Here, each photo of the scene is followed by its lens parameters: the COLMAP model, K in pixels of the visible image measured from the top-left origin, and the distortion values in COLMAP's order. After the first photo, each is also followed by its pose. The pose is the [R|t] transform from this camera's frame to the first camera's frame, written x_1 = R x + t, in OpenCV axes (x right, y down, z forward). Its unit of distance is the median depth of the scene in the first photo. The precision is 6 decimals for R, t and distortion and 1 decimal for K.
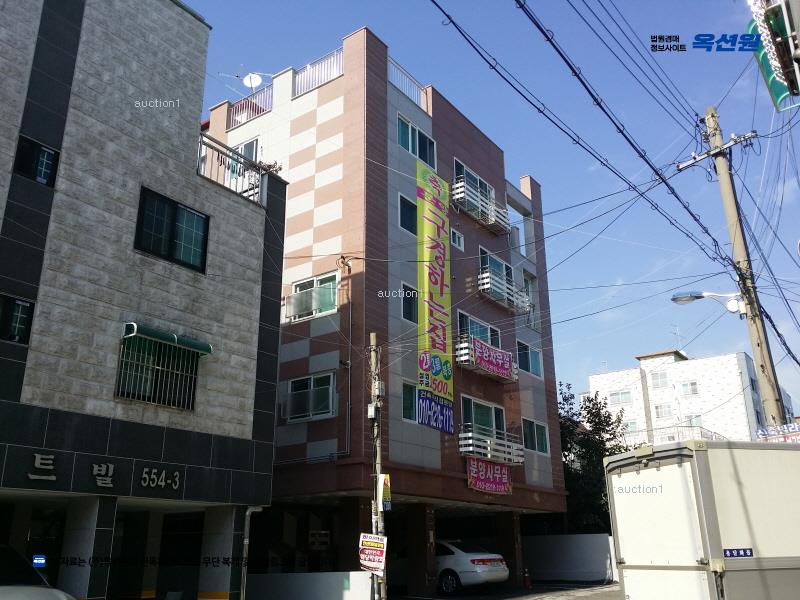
lens RADIAL K [[729.6, 0, 400.0], [0, 729.6, 300.0], [0, 0, 1]] dist [0.091039, -0.162309]
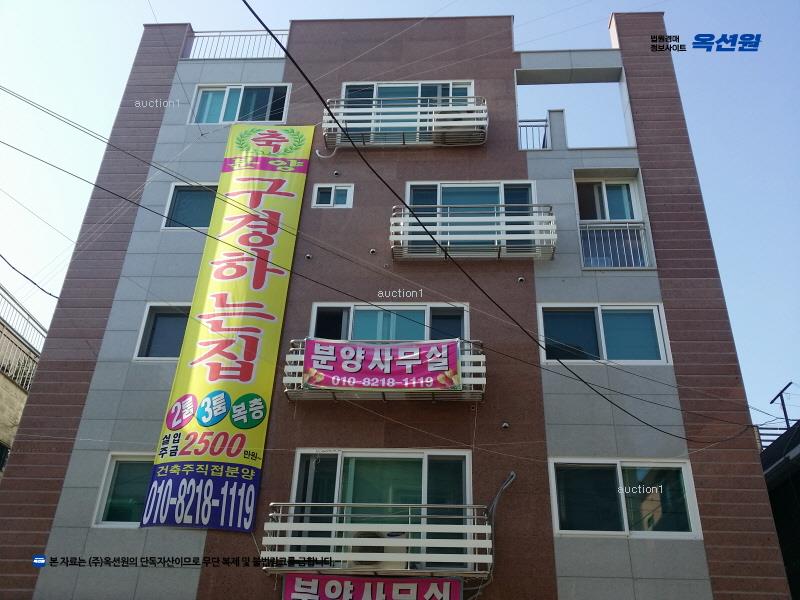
lens RADIAL K [[729.6, 0, 400.0], [0, 729.6, 300.0], [0, 0, 1]] dist [0.091039, -0.162309]
pose [[0.529438, -0.414751, -0.740052, 0.600356], [0.249089, 0.909893, -0.331737, 0.241395], [0.810956, -0.008705, 0.585042, 0.810485]]
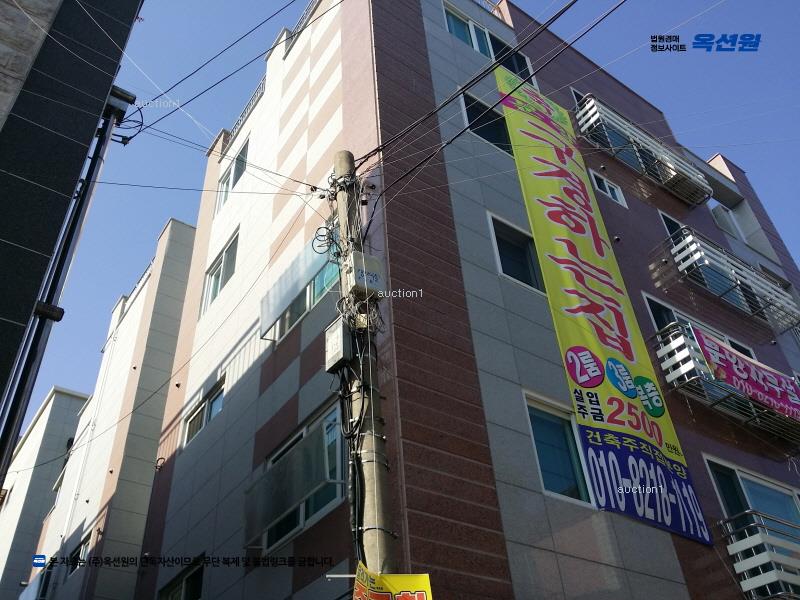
lens RADIAL K [[704.6, 0, 399.2], [0, 704.6, 332.1], [0, 0, 1]] dist [0.081948, -0.168201]
pose [[0.943905, -0.240691, -0.226077, 0.031884], [0.155729, 0.928178, -0.337985, 0.186139], [0.291190, 0.283819, 0.913595, 0.607489]]
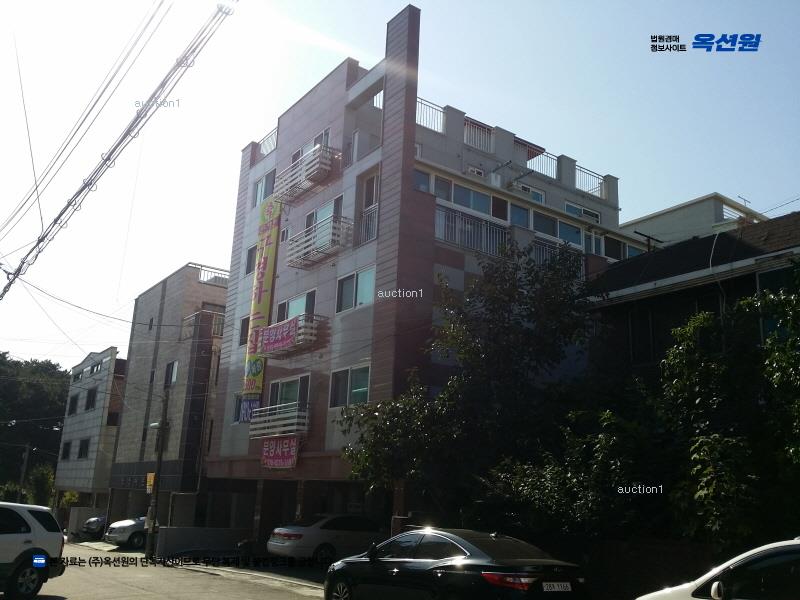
lens RADIAL K [[729.6, 0, 400.0], [0, 729.6, 300.0], [0, 0, 1]] dist [0.091039, -0.162309]
pose [[-0.344237, -0.253050, -0.904138, 1.117965], [0.277522, 0.892539, -0.355466, 0.497390], [0.896929, -0.373283, -0.237018, 1.590231]]
